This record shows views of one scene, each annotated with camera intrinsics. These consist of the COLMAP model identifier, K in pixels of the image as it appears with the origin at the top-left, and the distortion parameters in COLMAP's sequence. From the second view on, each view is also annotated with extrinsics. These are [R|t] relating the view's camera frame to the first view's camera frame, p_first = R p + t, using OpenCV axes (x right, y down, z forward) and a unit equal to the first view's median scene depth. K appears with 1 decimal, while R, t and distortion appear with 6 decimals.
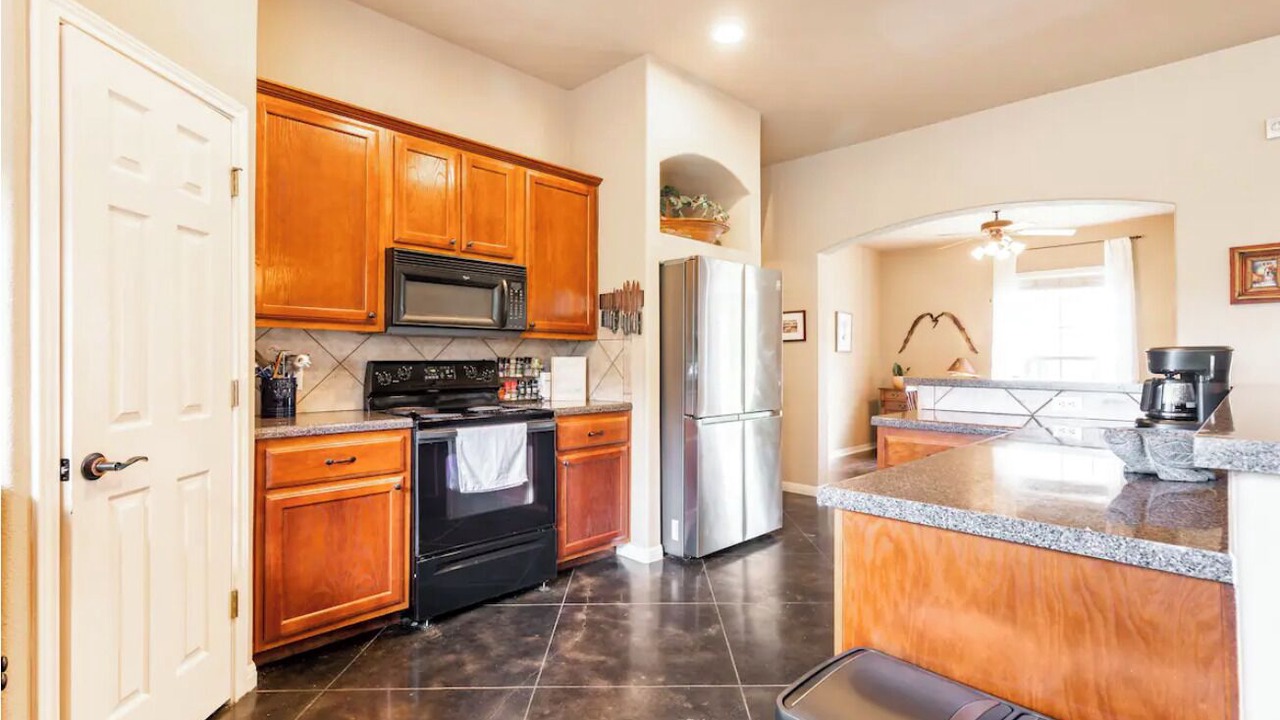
lens RADIAL K [[601.5, 0, 640.0], [0, 601.5, 360.0], [0, 0, 1]] dist [0.003136, -0.000182]
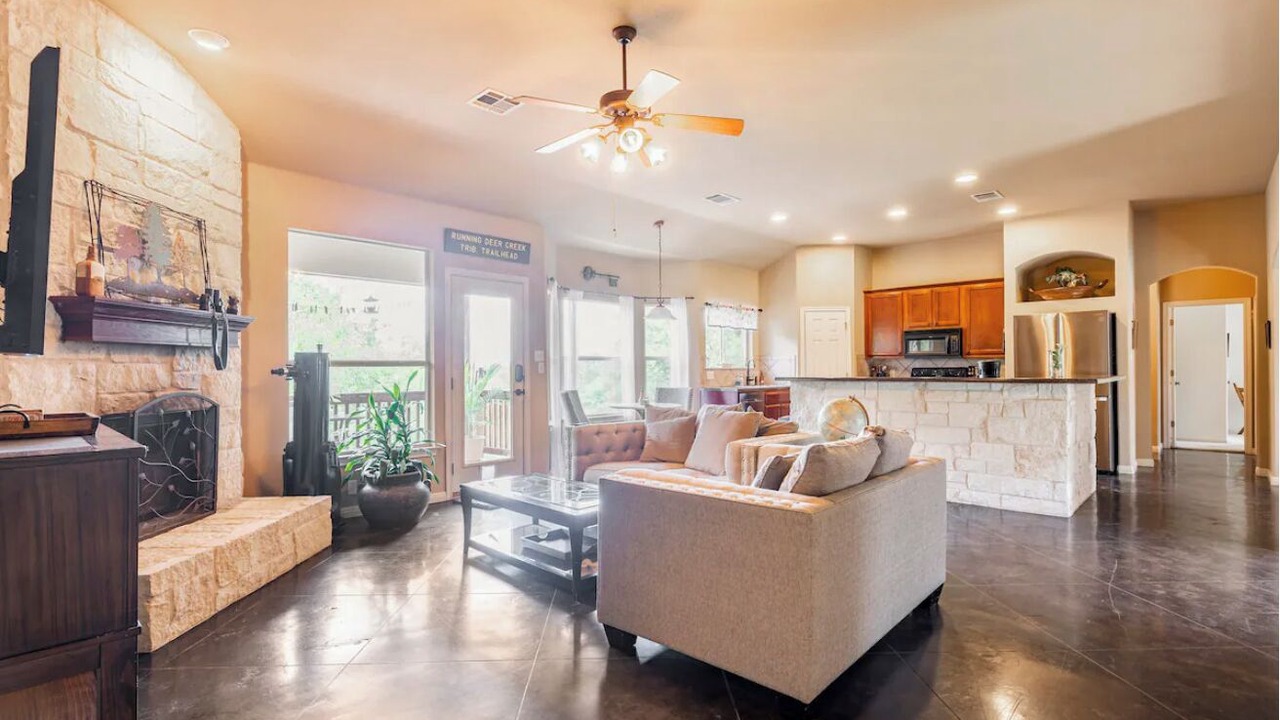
lens RADIAL K [[601.5, 0, 640.0], [0, 601.5, 360.0], [0, 0, 1]] dist [0.003136, -0.000182]
pose [[0.023192, -0.019579, -0.999539, 2.062211], [0.003926, 0.999802, -0.019493, 0.013308], [0.999723, -0.003473, 0.023264, -0.318114]]
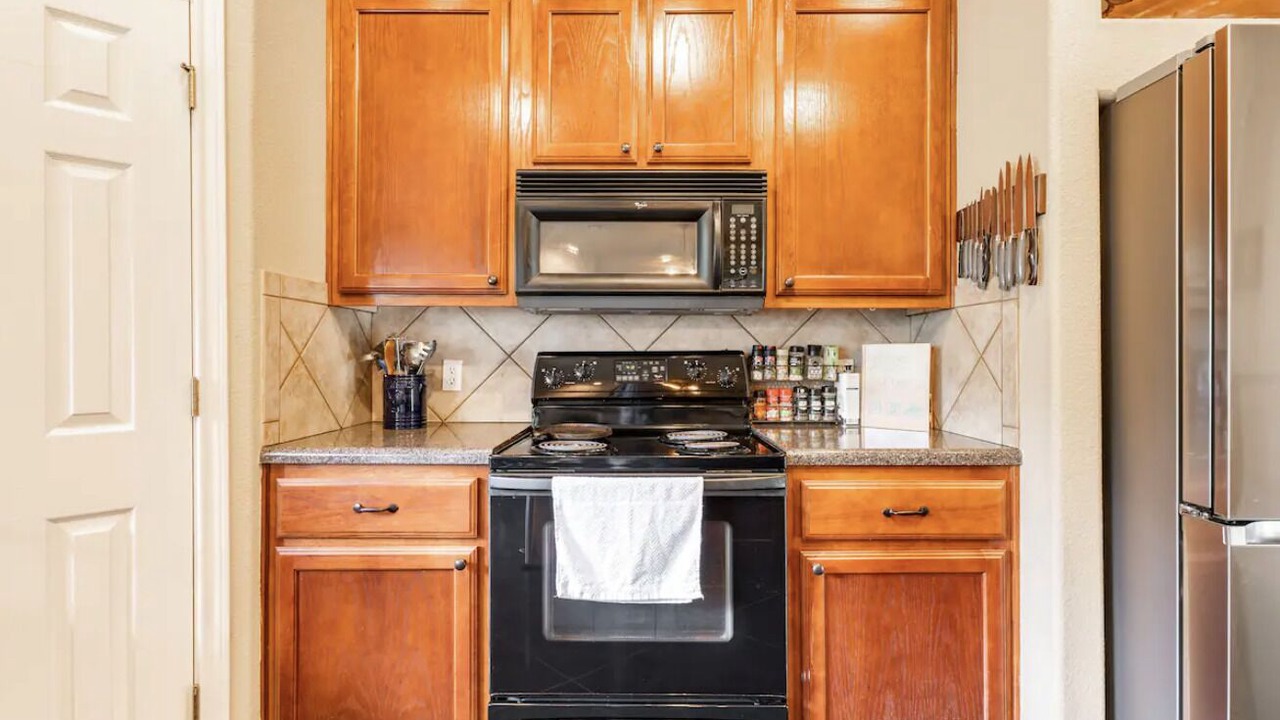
lens RADIAL K [[617.0, 0, 636.0], [0, 617.0, 354.6], [0, 0, 1]] dist [0.005312, -0.000105]
pose [[0.703765, -0.003250, -0.710426, 0.106469], [0.001484, 0.999994, -0.003105, 0.005858], [0.710432, 0.001131, 0.703765, 0.507448]]
